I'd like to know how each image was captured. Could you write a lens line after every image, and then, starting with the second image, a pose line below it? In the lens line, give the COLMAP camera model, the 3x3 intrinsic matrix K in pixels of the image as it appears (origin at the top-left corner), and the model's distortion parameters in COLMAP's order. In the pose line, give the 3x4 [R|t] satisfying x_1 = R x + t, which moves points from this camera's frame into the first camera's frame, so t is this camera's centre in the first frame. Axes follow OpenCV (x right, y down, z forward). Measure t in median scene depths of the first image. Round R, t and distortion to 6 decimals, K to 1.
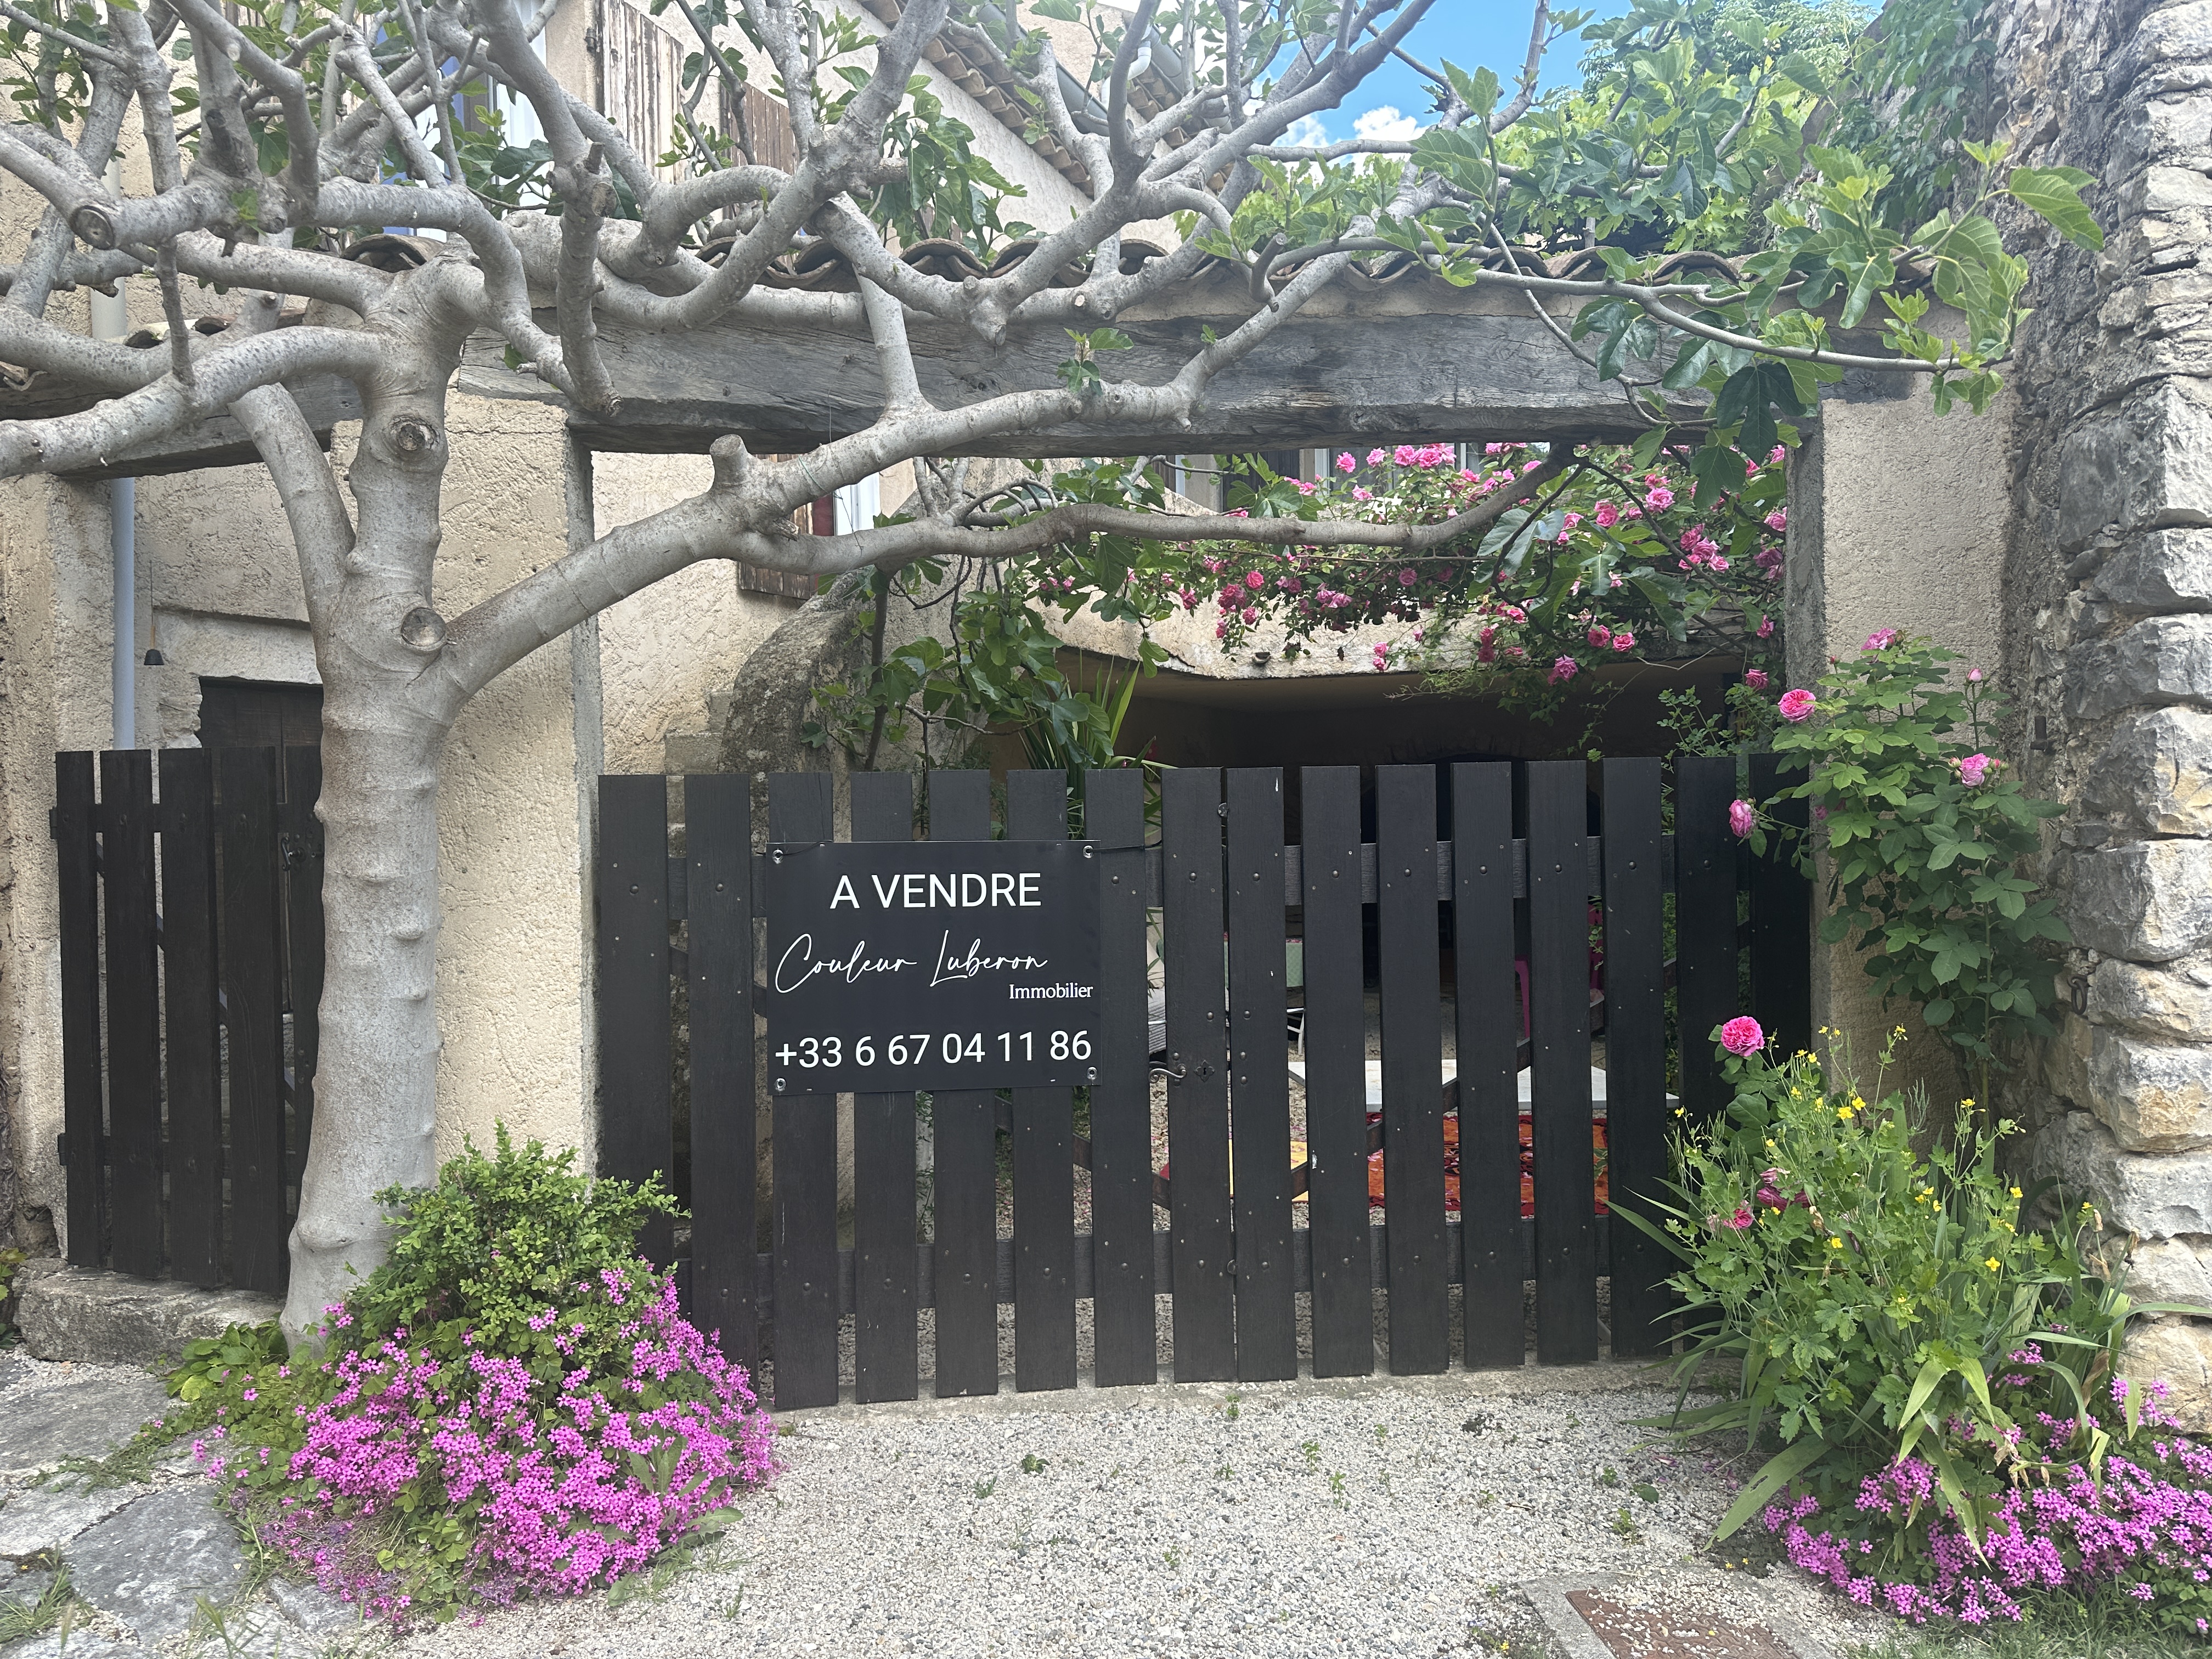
lens RADIAL K [[1563.2, 0, 1110.5], [0, 1563.2, 834.2], [0, 0, 1]] dist [0.002325, -0.008210]
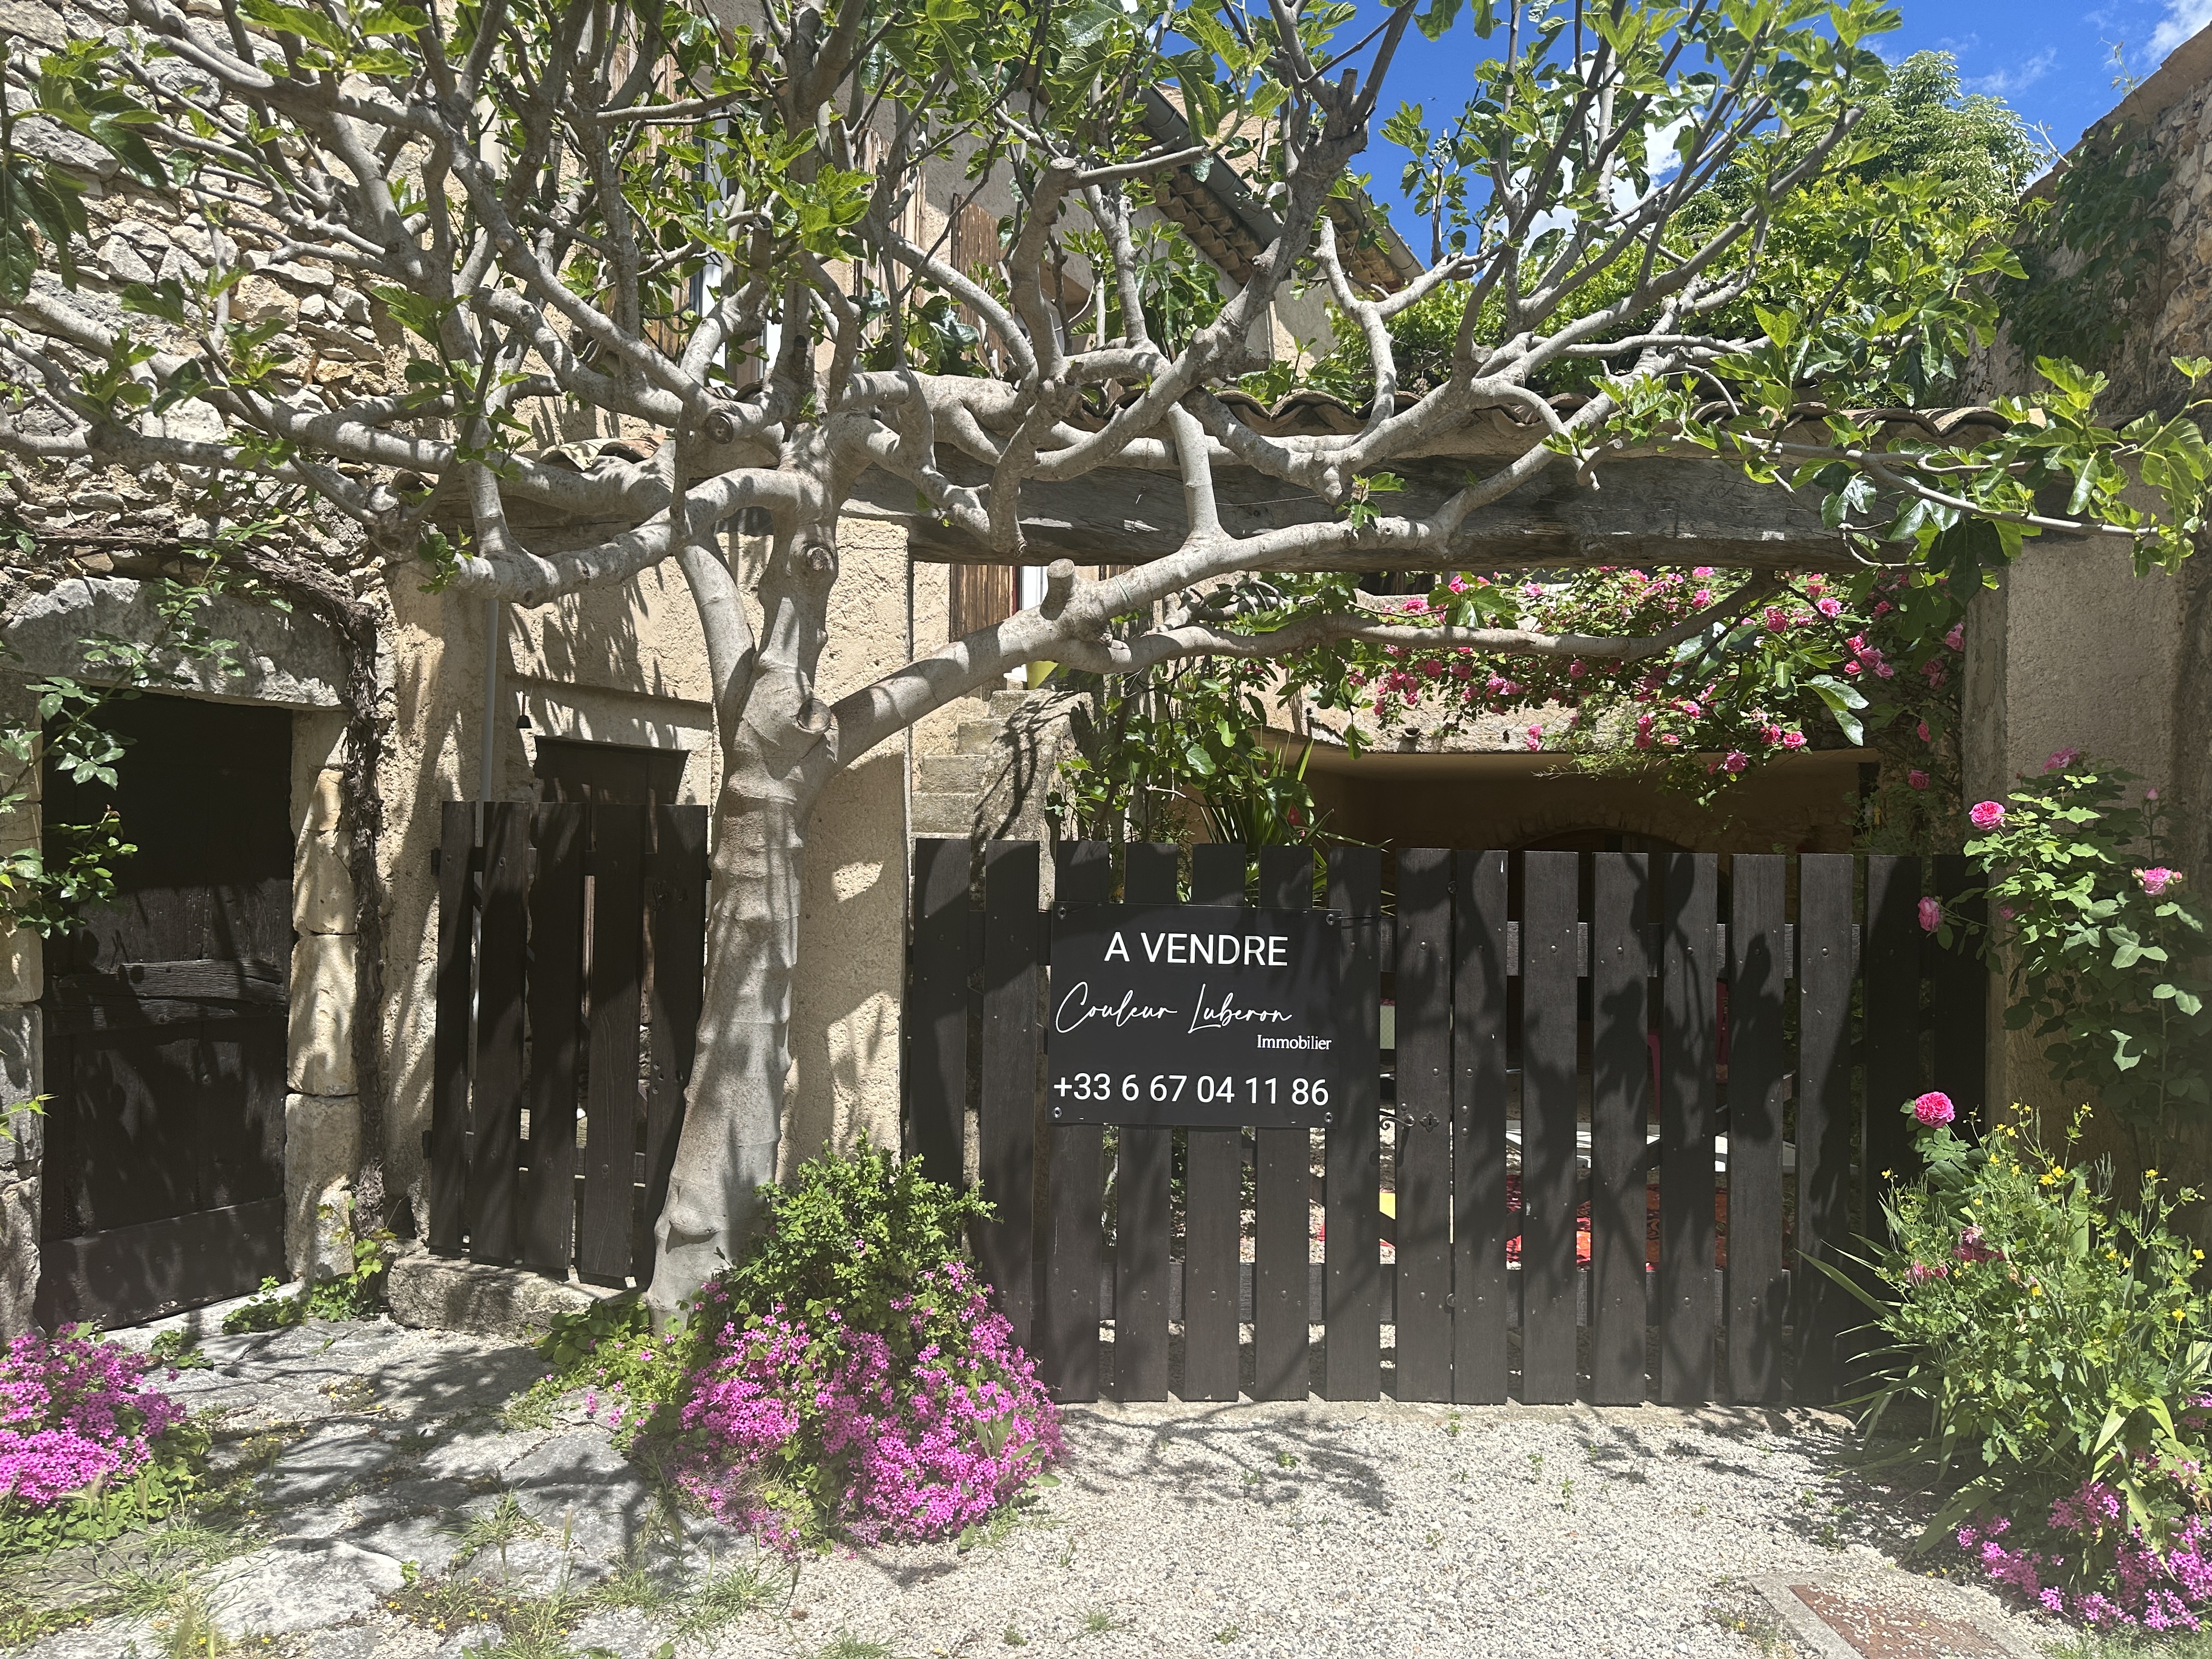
lens RADIAL K [[1585.8, 0, 1106.0], [0, 1585.8, 829.5], [0, 0, 1]] dist [0.027128, -0.028138]
pose [[0.998183, 0.036922, -0.047626, -0.144946], [-0.038638, 0.998618, -0.035629, -0.007838], [0.046245, 0.037404, 0.998230, -0.179195]]
